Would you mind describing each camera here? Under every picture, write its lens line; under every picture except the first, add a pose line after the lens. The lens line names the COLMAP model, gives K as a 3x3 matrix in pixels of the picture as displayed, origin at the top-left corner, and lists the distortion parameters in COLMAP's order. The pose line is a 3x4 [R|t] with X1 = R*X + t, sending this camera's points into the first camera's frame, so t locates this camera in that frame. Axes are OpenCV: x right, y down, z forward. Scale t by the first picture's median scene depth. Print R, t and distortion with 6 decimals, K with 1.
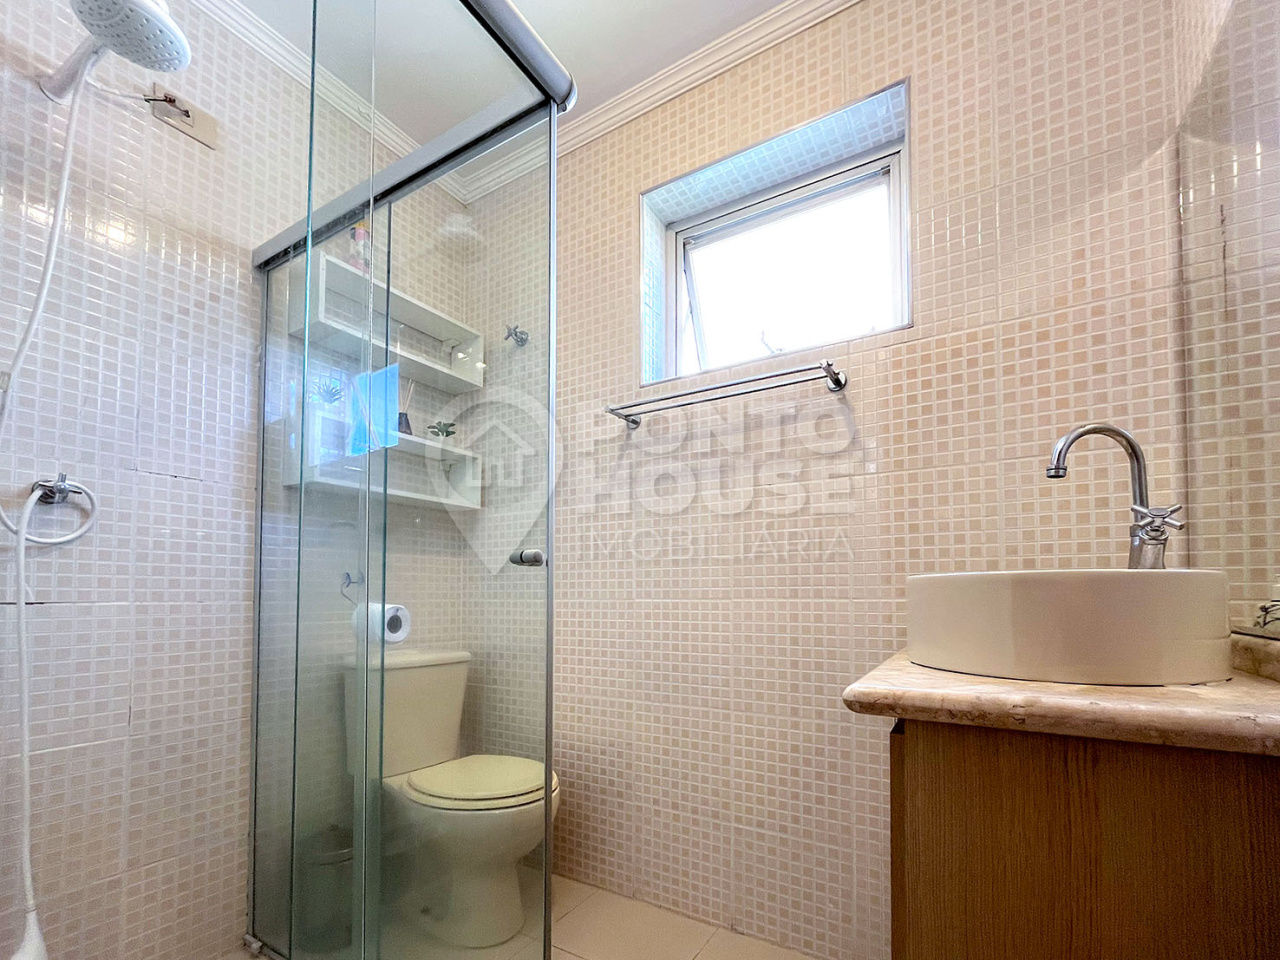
lens RADIAL K [[529.2, 0, 644.5], [0, 529.2, 478.8], [0, 0, 1]] dist [-0.001699, -0.000416]
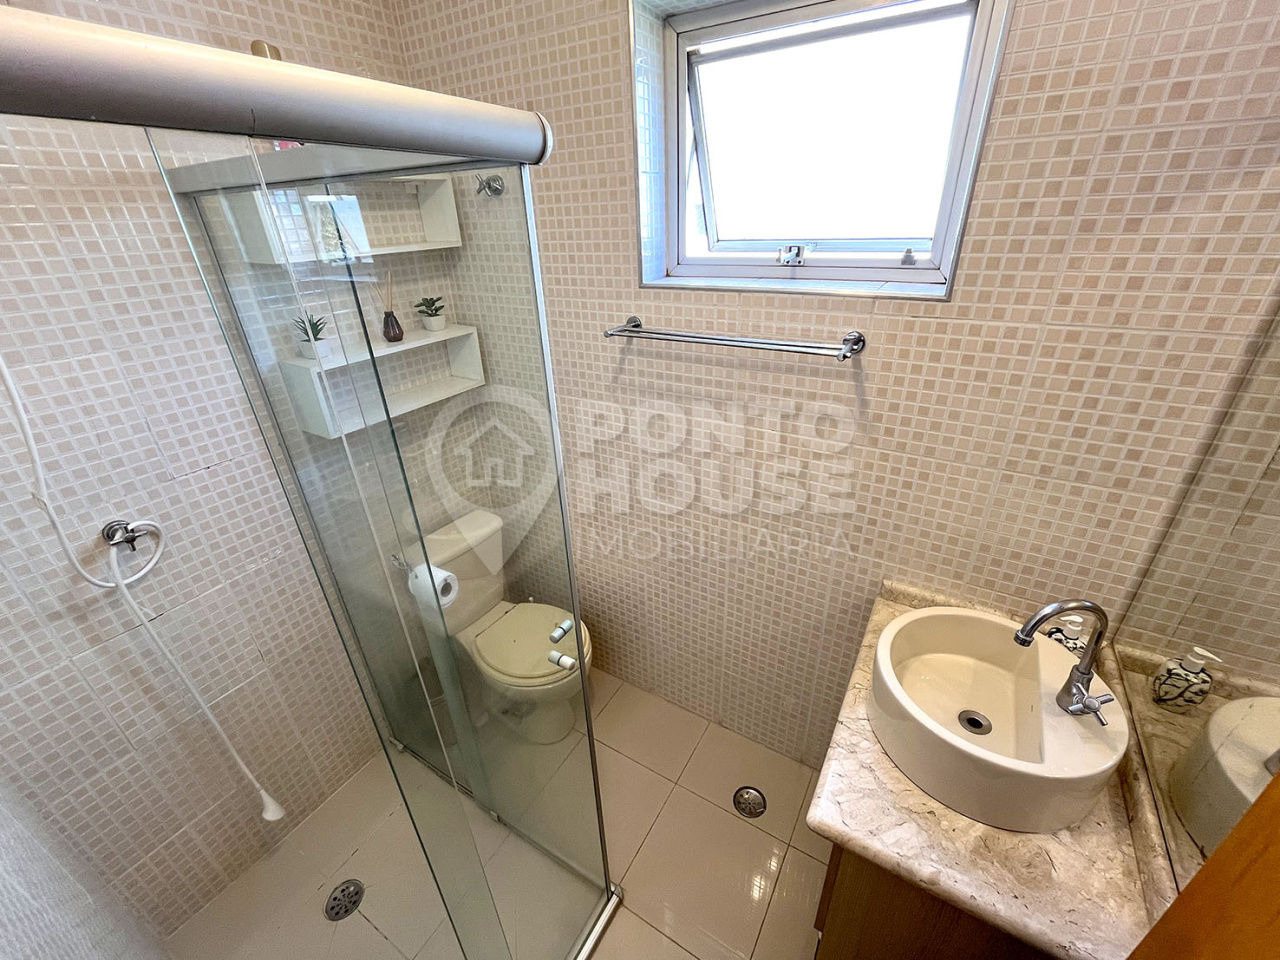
lens RADIAL K [[514.1, 0, 633.9], [0, 514.1, 478.3], [0, 0, 1]] dist [-0.000955, -0.003335]
pose [[0.998771, -0.033275, -0.036740, 0.006087], [0.046818, 0.876714, 0.478728, -0.444020], [0.016281, -0.479860, 0.877194, 0.098947]]
